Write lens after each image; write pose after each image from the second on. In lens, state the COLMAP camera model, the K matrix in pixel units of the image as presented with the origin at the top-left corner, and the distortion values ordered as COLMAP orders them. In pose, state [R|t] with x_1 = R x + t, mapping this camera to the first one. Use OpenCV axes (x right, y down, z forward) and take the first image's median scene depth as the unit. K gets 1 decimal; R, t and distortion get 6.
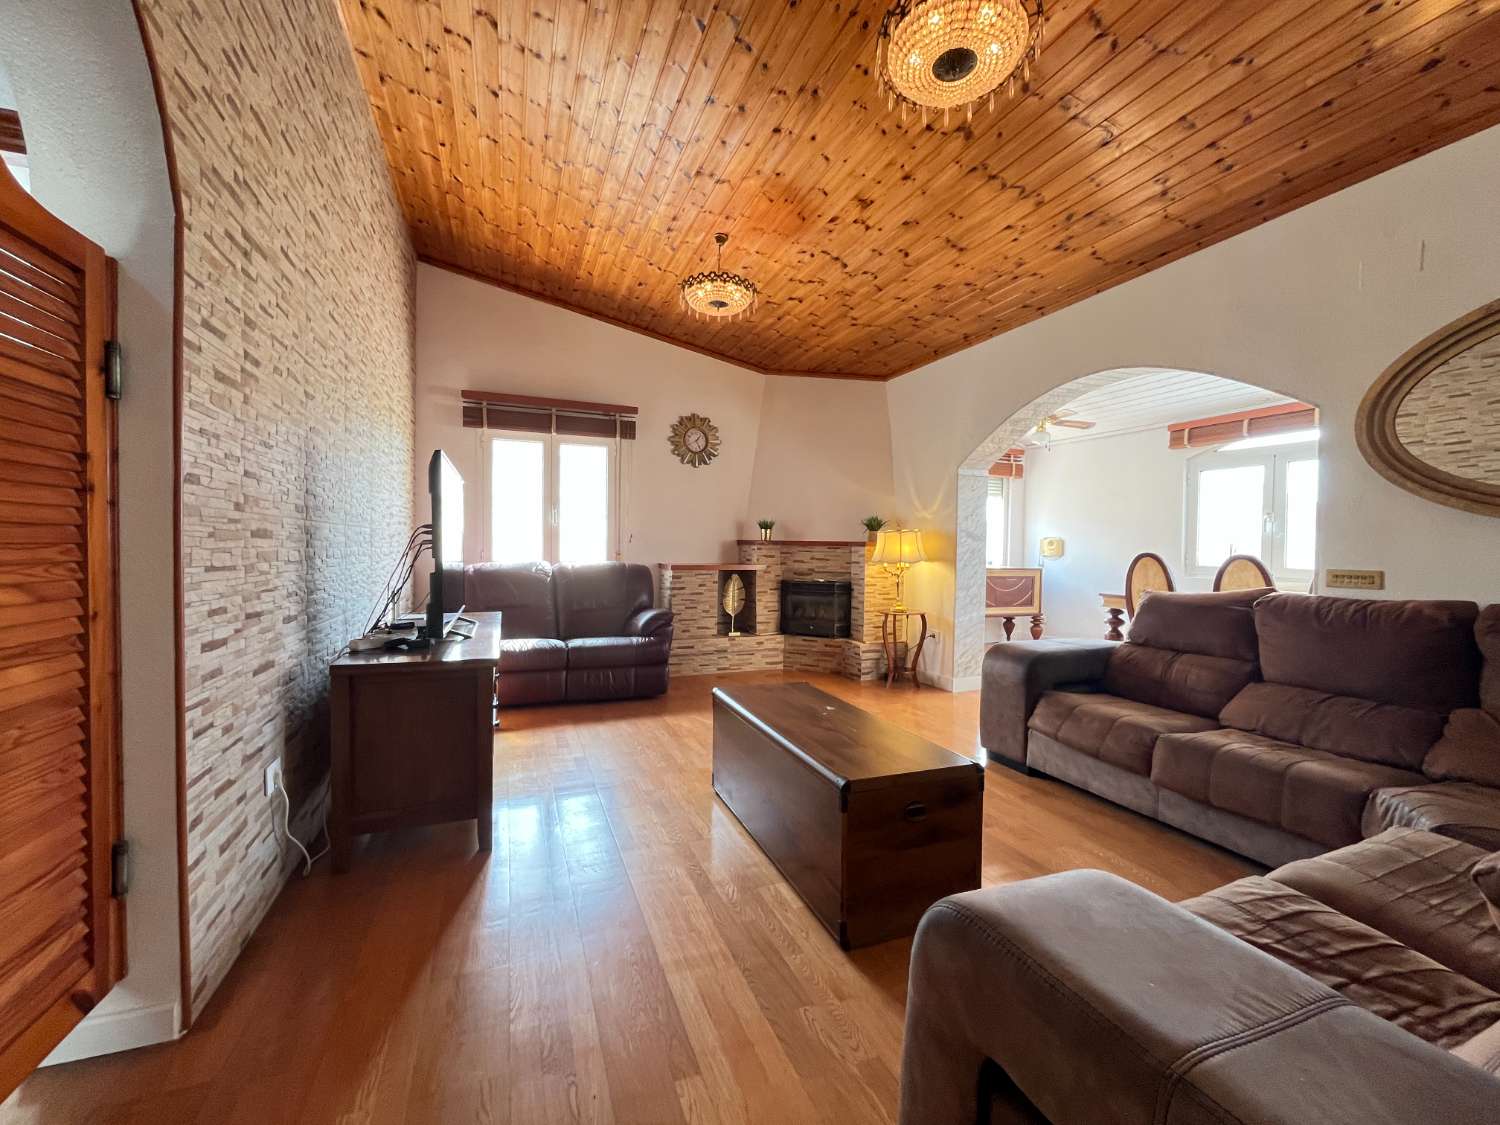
lens RADIAL K [[609.7, 0, 750.5], [0, 609.7, 560.1], [0, 0, 1]] dist [-0.004056, -0.000671]
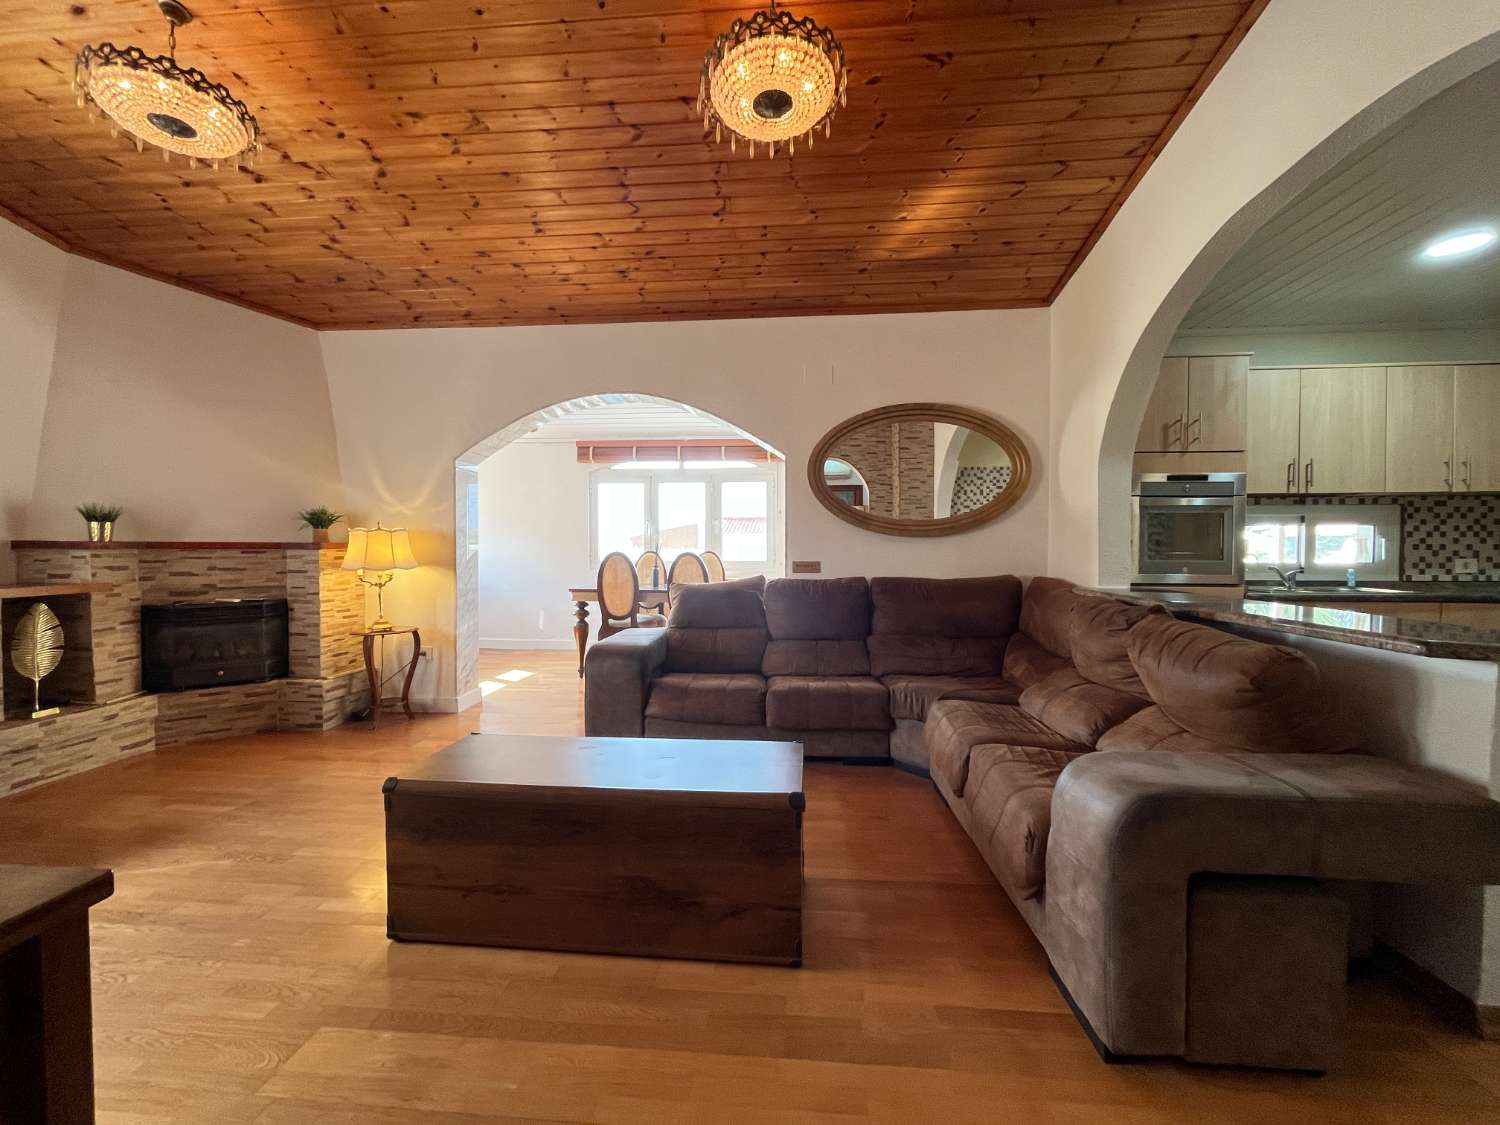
lens RADIAL K [[609.7, 0, 744.0], [0, 609.7, 558.4], [0, 0, 1]] dist [-0.004056, -0.000671]
pose [[0.447479, -0.027708, 0.893865, -0.243133], [0.025608, 0.999507, 0.018163, -0.011492], [-0.893928, 0.014763, 0.447968, 0.208598]]
